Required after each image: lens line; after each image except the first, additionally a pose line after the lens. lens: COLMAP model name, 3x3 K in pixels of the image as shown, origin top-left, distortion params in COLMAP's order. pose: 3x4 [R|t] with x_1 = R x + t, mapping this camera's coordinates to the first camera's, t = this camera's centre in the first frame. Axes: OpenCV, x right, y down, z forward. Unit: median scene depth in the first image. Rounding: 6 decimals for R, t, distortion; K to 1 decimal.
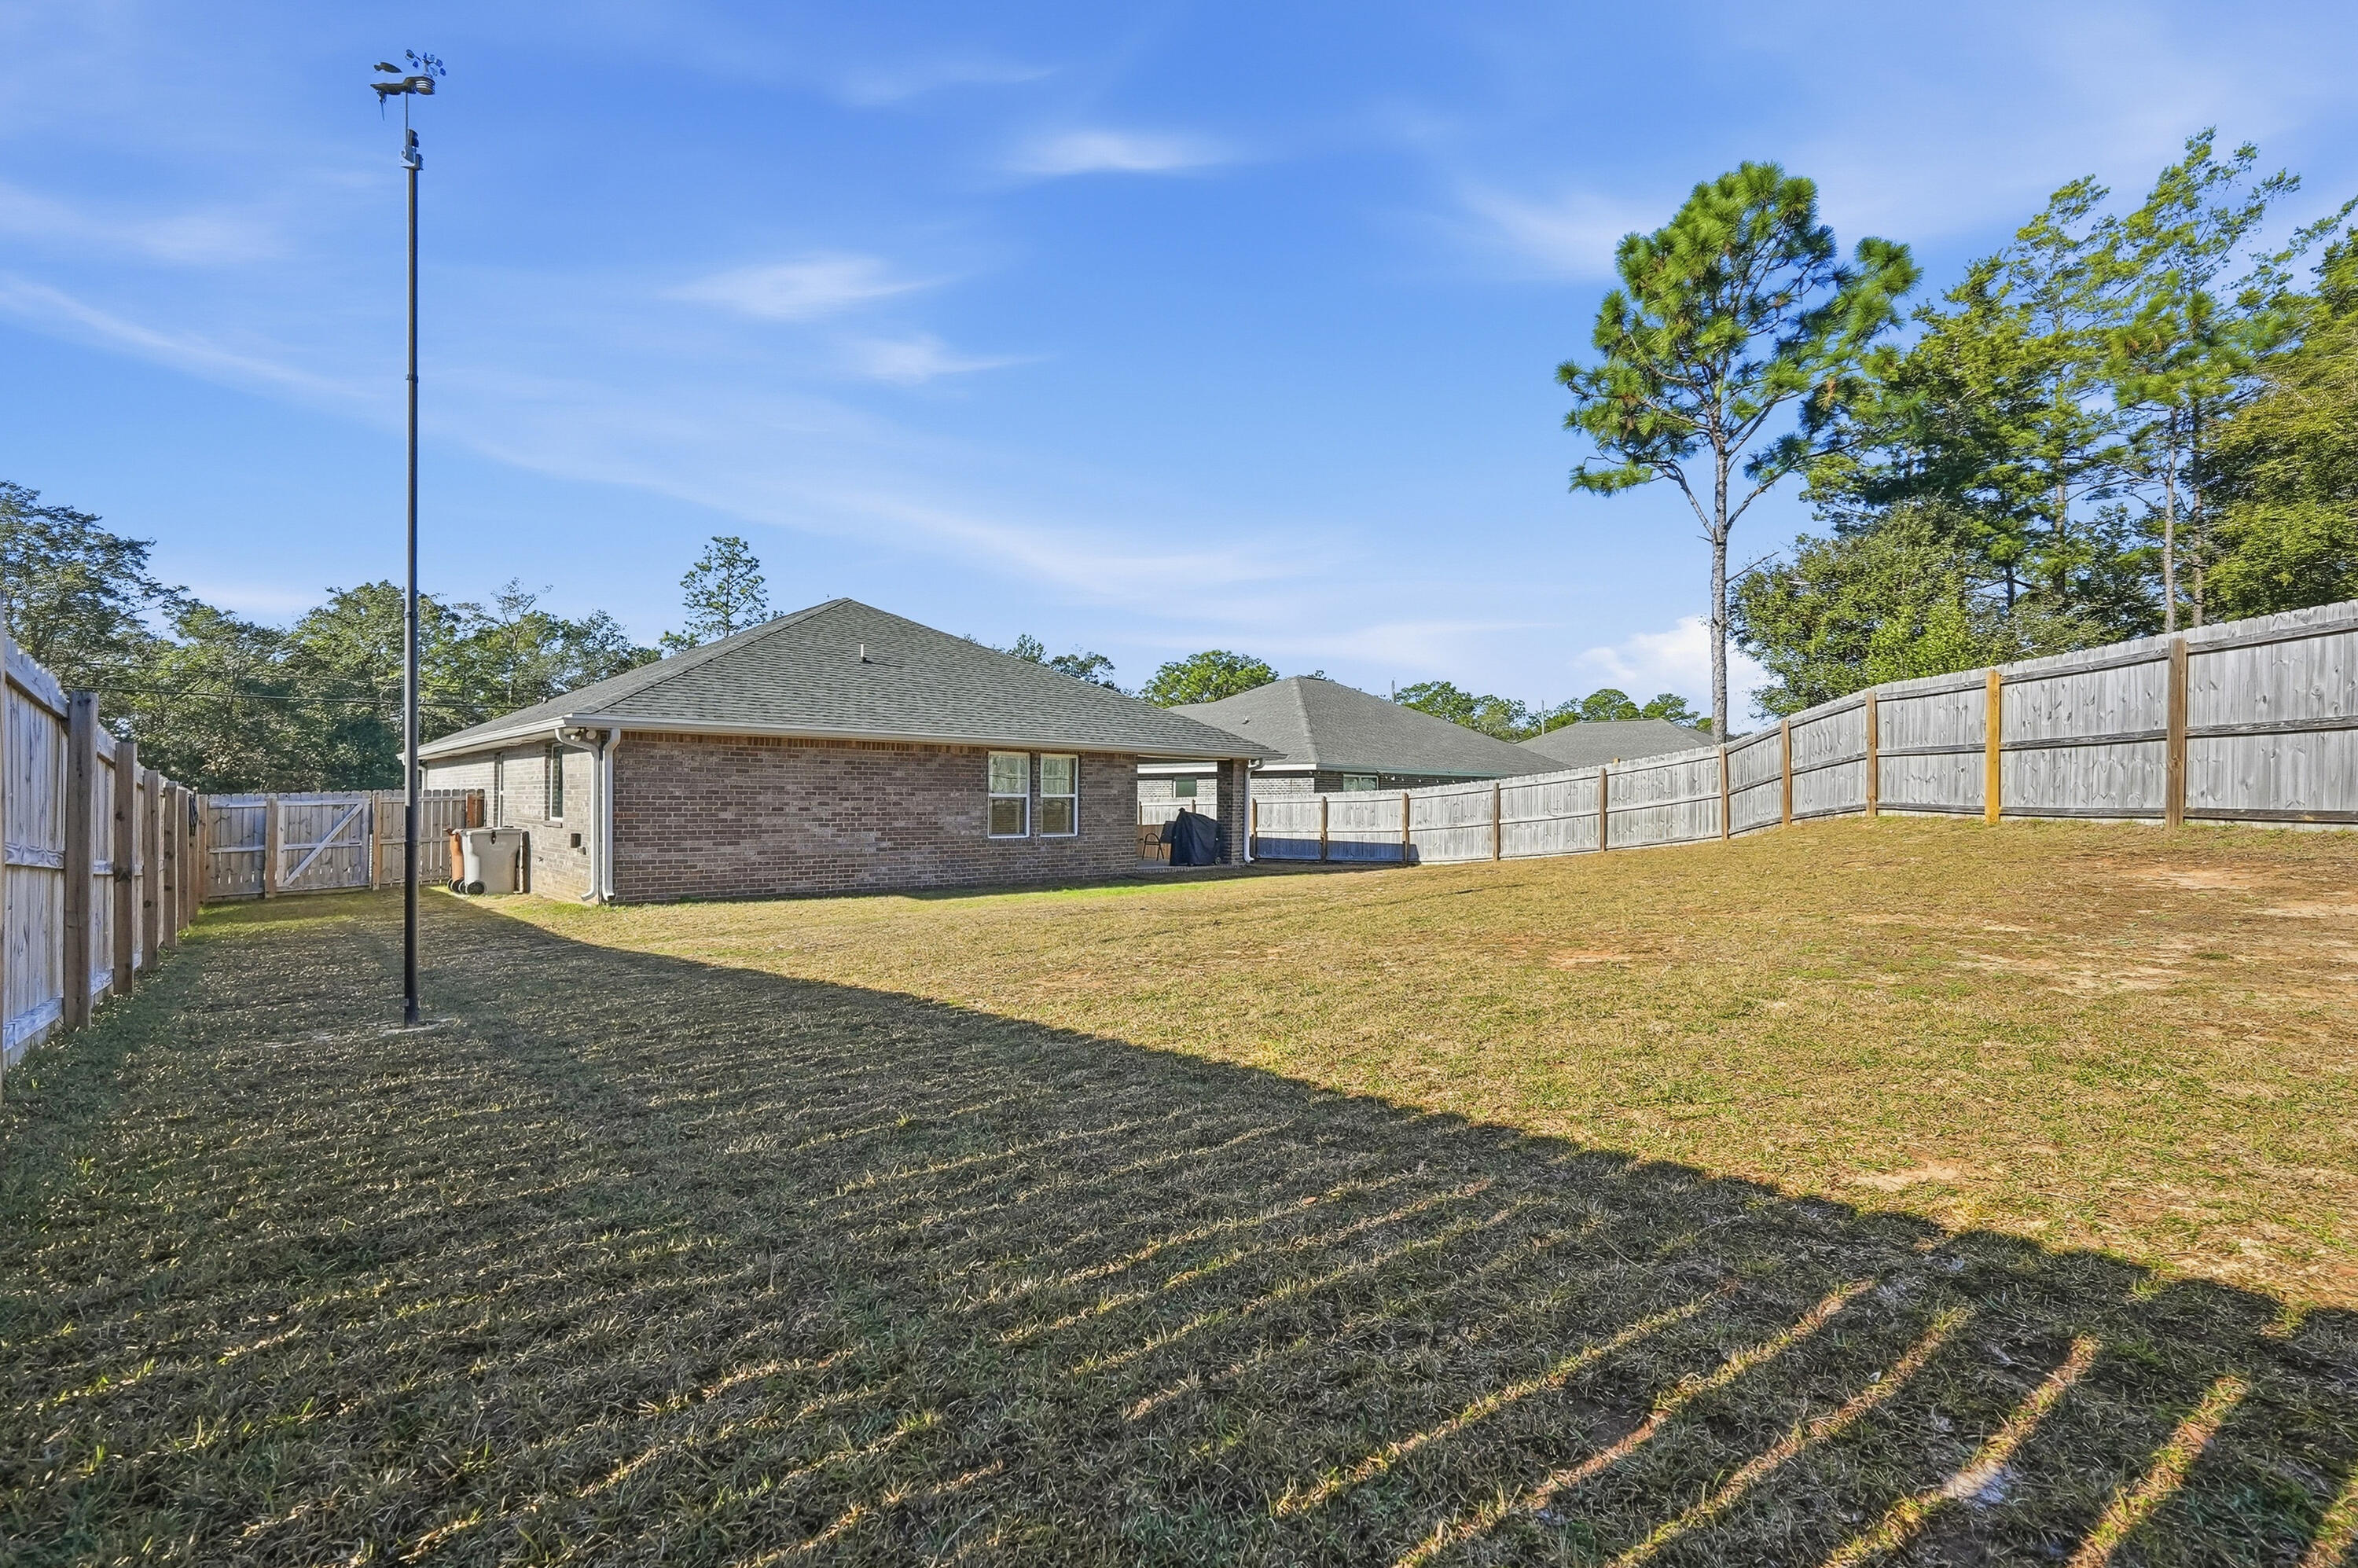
lens RADIAL K [[1014.6, 0, 1190.4], [0, 1014.6, 801.7], [0, 0, 1]] dist [-0.004843, 0.003207]
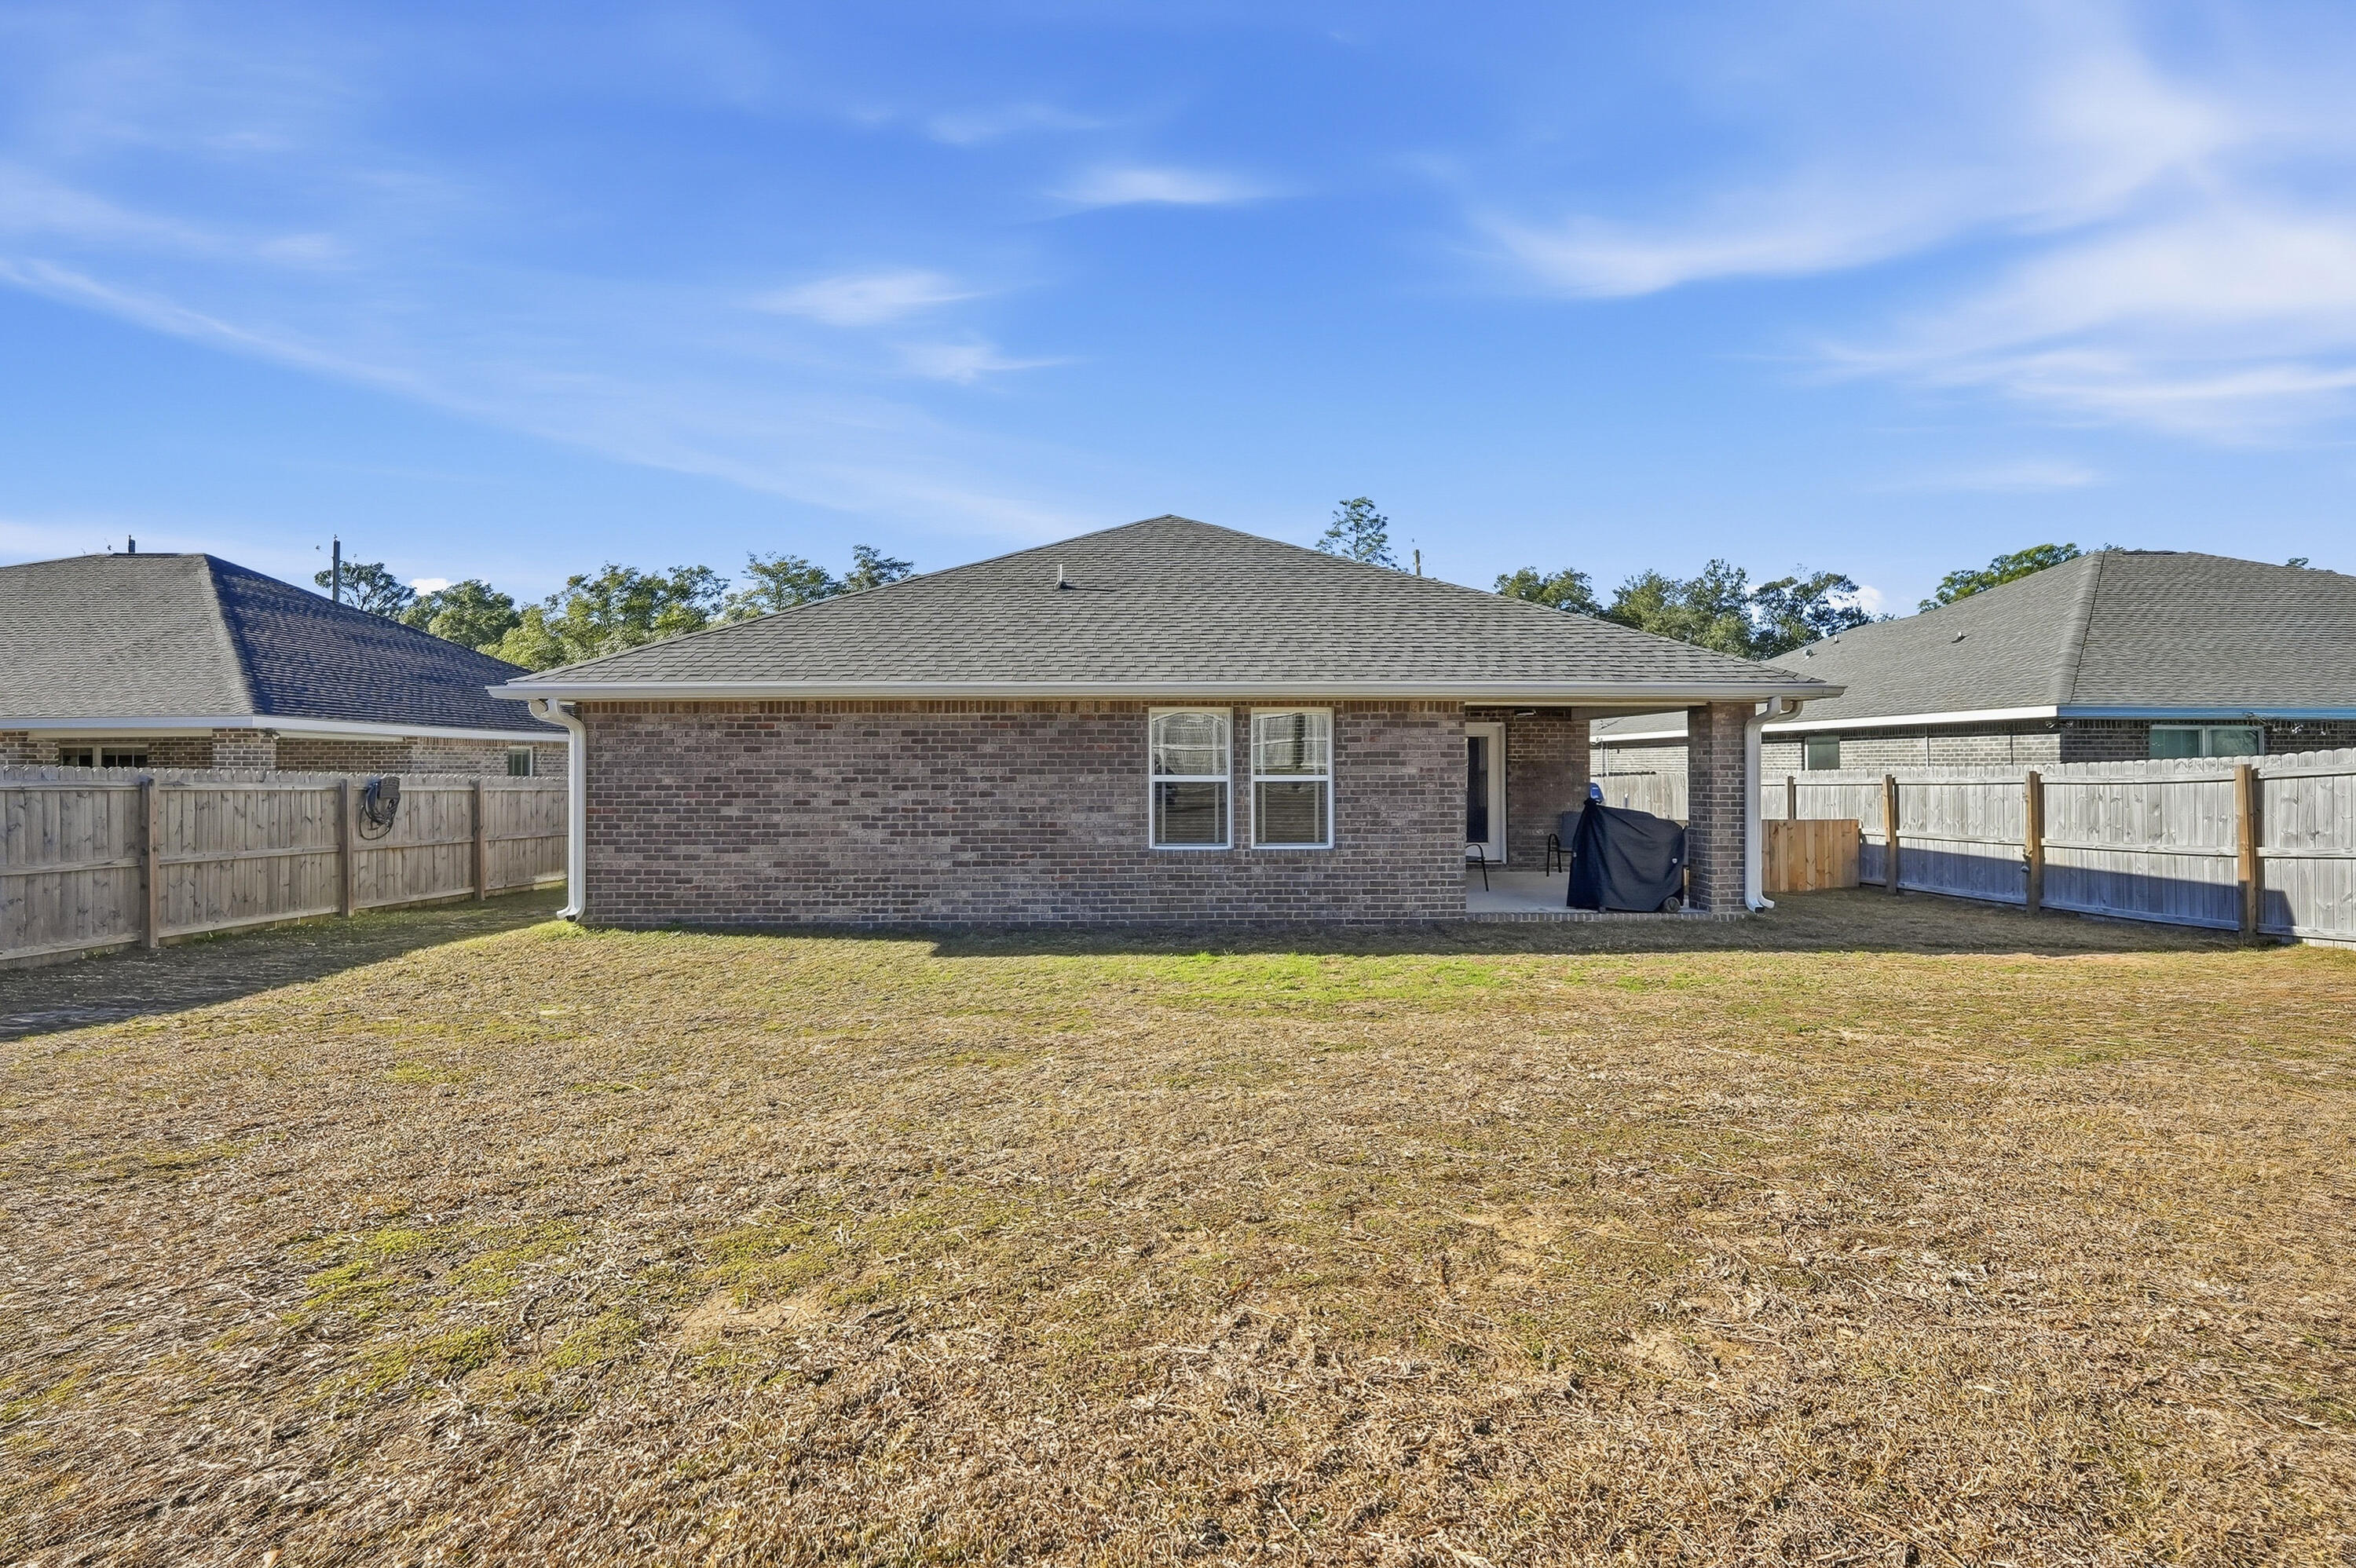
lens RADIAL K [[1013.7, 0, 1195.3], [0, 1013.7, 770.9], [0, 0, 1]] dist [-0.004843, 0.003207]
pose [[0.749844, -0.002151, -0.661611, 0.229230], [0.004806, 0.999986, 0.002196, -0.013099], [0.661597, -0.004826, 0.749844, 0.573022]]
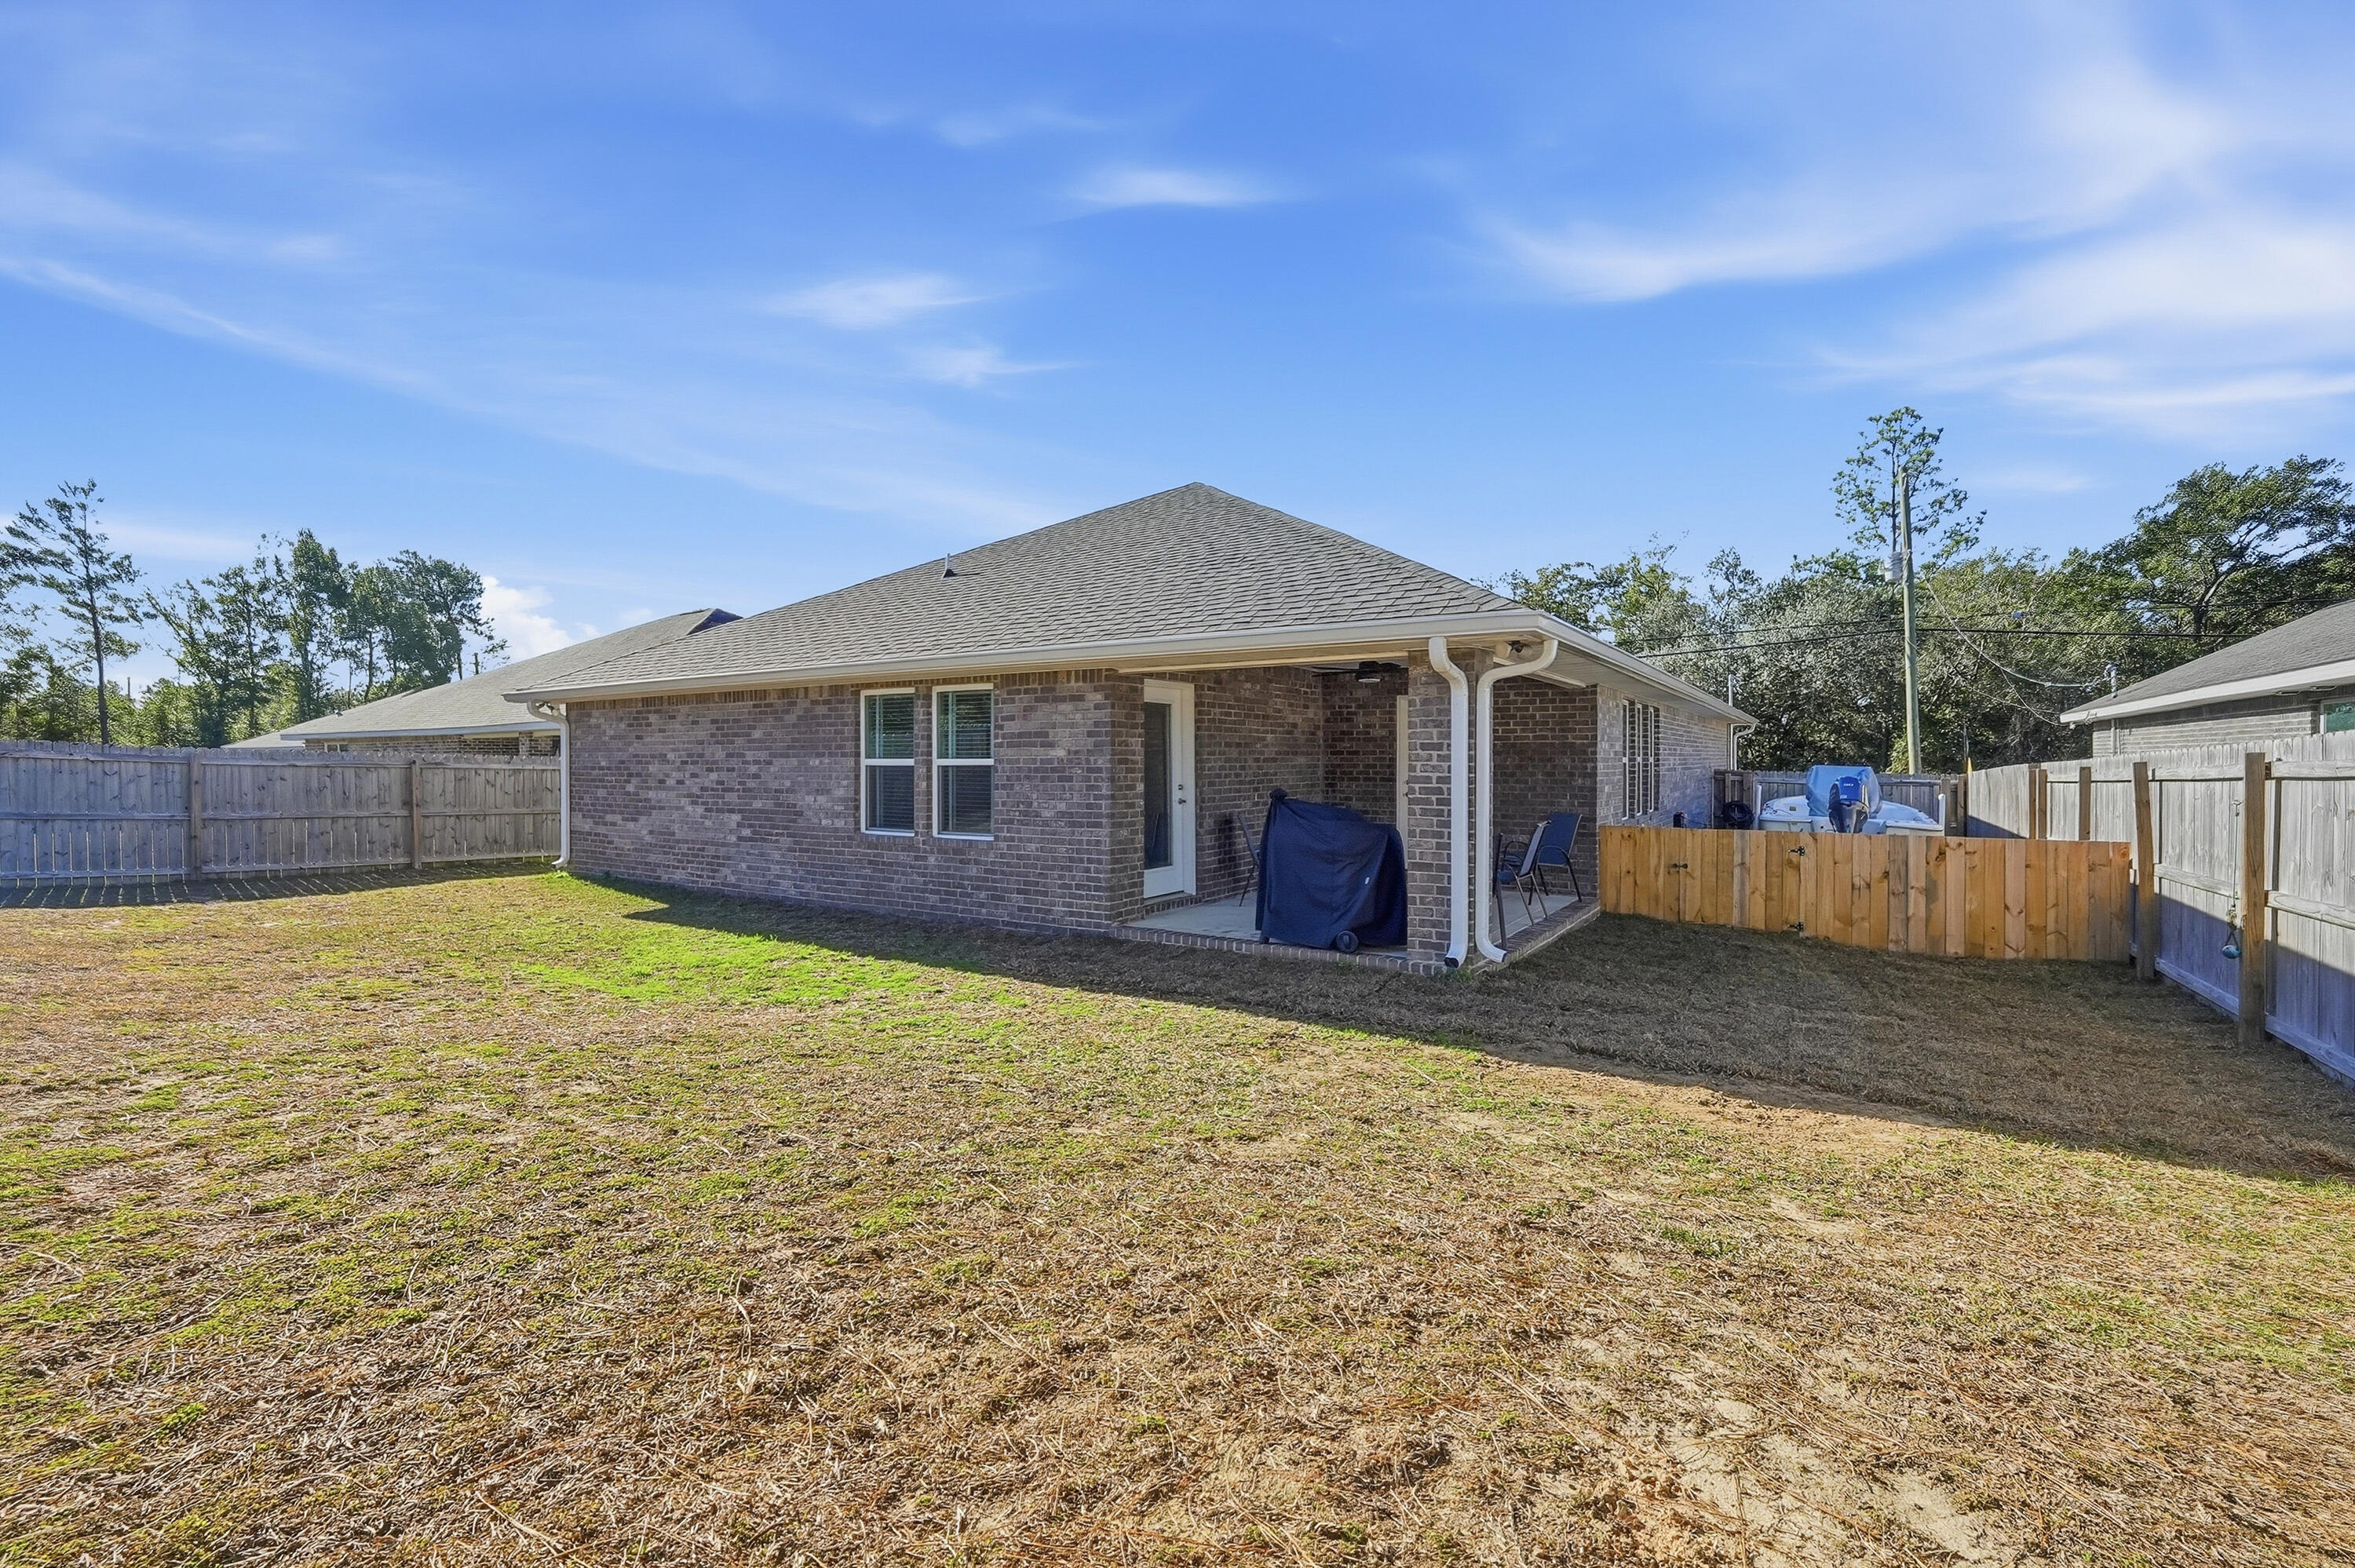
lens RADIAL K [[1013.2, 0, 1197.3], [0, 1013.2, 776.9], [0, 0, 1]] dist [-0.004843, 0.003207]
pose [[0.252075, 0.010567, -0.967650, 0.449923], [0.000435, 0.999939, 0.011033, -0.004769], [0.967708, -0.003202, 0.252055, 1.066280]]
